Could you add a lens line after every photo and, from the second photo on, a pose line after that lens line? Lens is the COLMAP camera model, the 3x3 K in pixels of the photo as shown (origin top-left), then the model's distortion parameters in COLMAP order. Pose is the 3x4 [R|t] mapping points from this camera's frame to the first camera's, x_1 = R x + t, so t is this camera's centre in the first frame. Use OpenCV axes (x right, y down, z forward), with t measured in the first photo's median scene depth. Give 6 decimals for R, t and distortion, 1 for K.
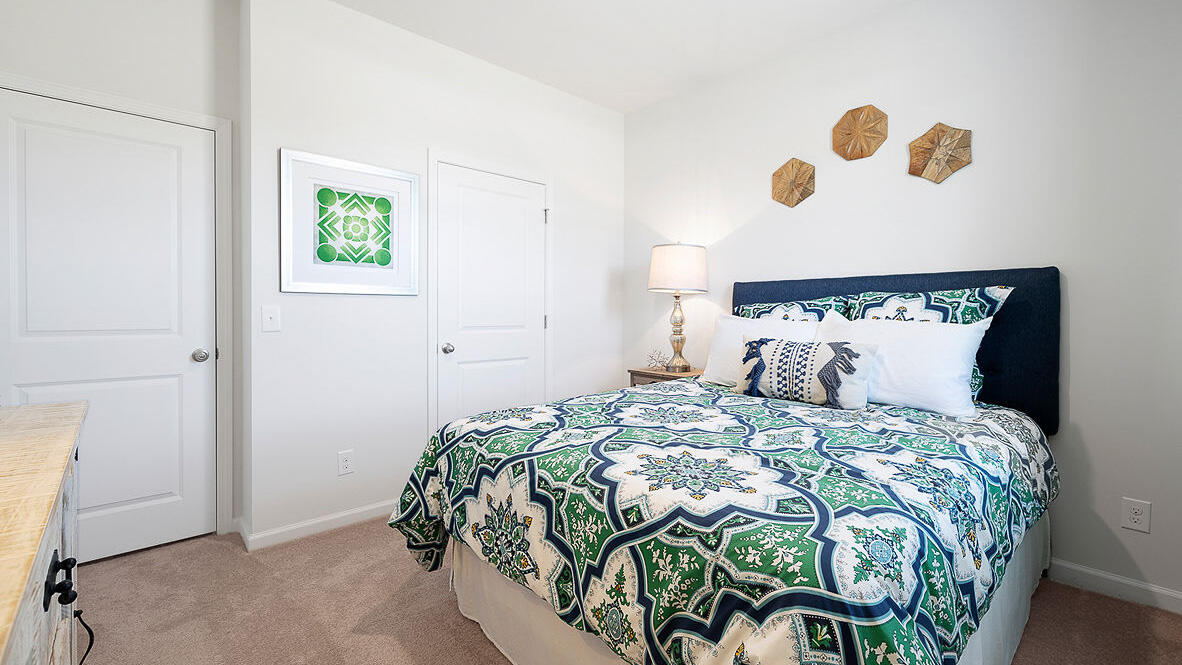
lens RADIAL K [[501.8, 0, 586.9], [0, 501.8, 329.1], [0, 0, 1]] dist [-0.000080, 0.000068]
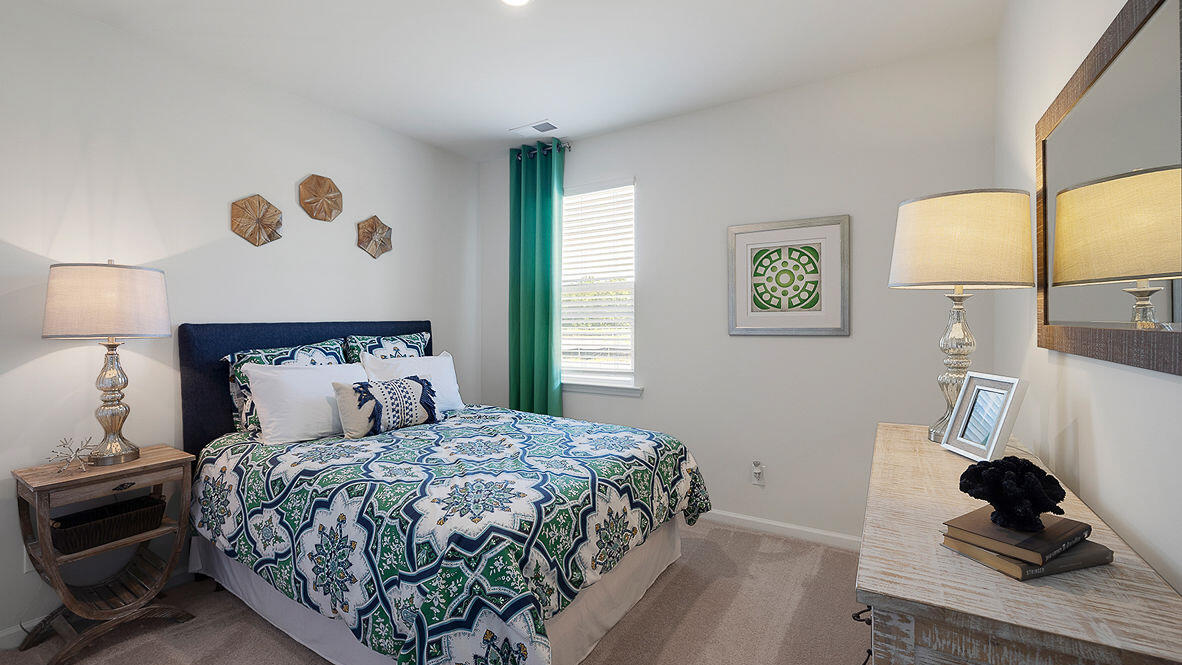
lens RADIAL K [[501.8, 0, 586.9], [0, 501.8, 329.1], [0, 0, 1]] dist [-0.000080, 0.000068]
pose [[-0.243725, -0.016207, 0.969709, -0.829025], [0.048101, 0.998428, 0.028777, -0.105448], [-0.968651, 0.053657, -0.242563, 0.793673]]
